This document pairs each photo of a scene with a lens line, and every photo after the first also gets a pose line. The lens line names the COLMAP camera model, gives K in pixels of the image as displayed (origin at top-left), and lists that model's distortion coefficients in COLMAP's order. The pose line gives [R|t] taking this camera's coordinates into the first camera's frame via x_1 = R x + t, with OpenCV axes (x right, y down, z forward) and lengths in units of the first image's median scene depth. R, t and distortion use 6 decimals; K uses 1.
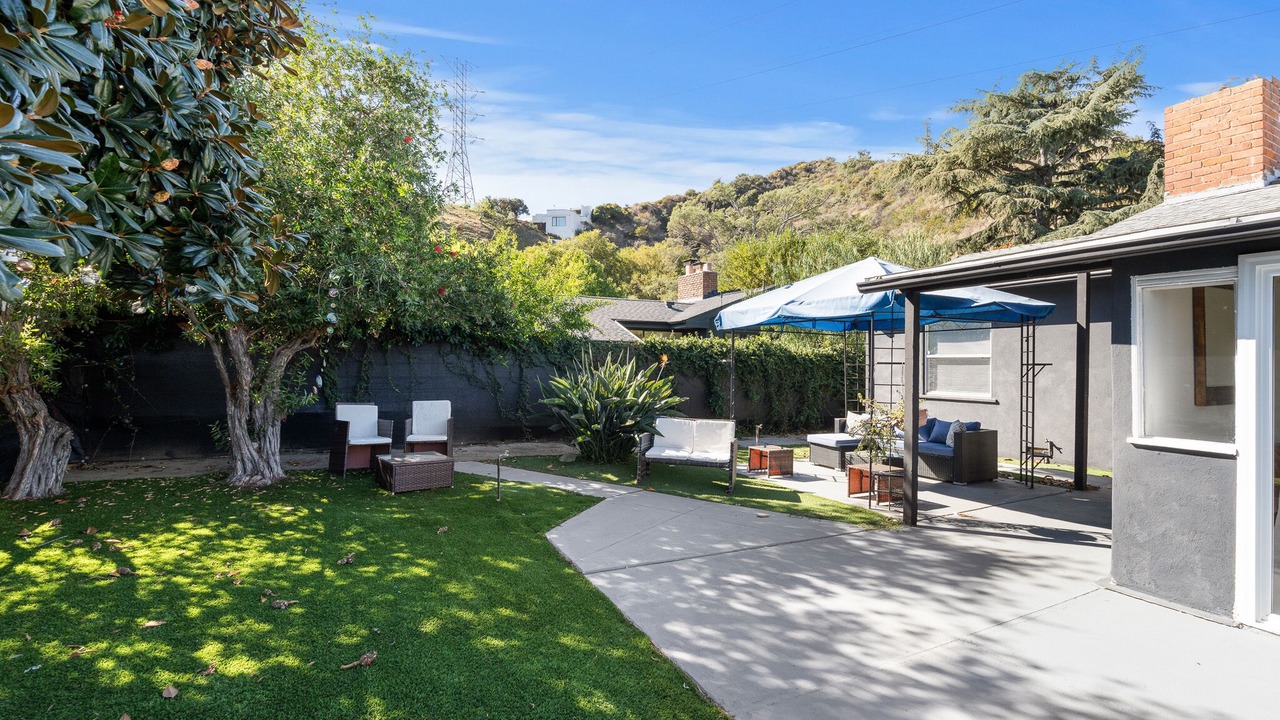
lens RADIAL K [[582.4, 0, 640.1], [0, 582.4, 360.5], [0, 0, 1]] dist [-0.001909, -0.000343]
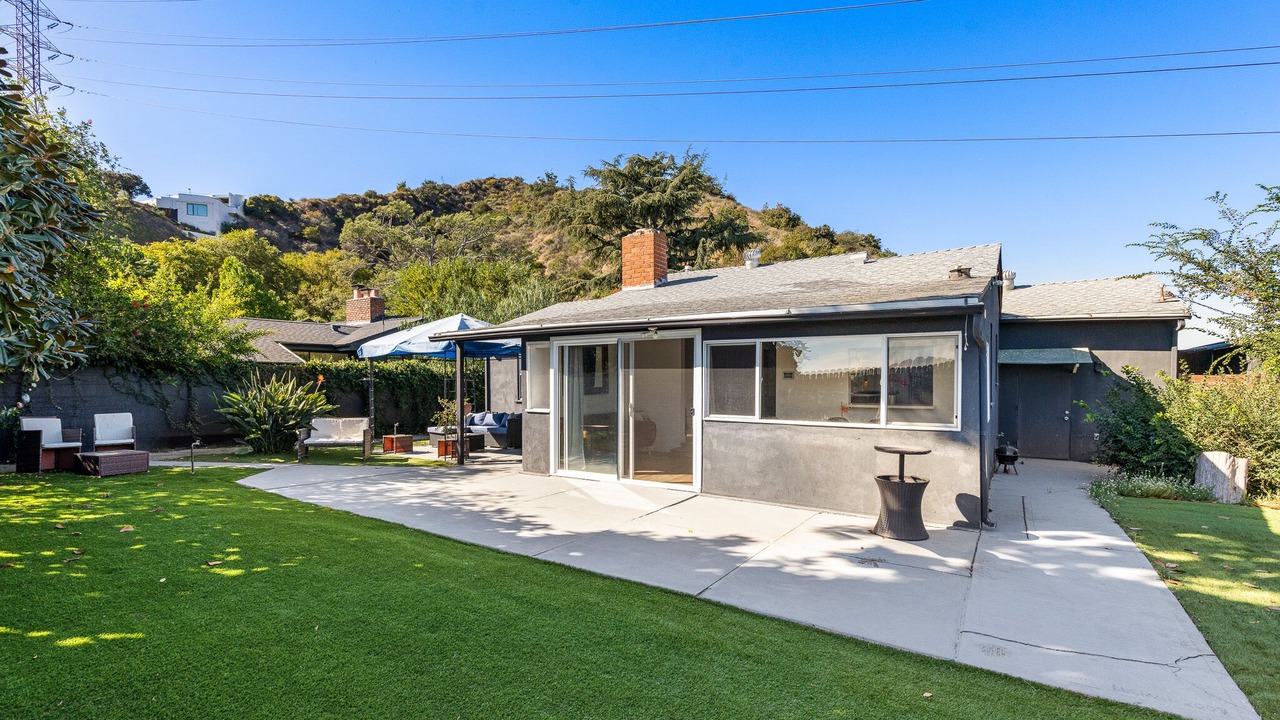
lens RADIAL K [[616.2, 0, 634.8], [0, 616.2, 394.7], [0, 0, 1]] dist [-0.002544, -0.000040]
pose [[0.887640, -0.023552, 0.459936, 0.022876], [0.010298, 0.999457, 0.031304, -0.001314], [-0.460423, -0.023050, 0.887400, -0.469460]]
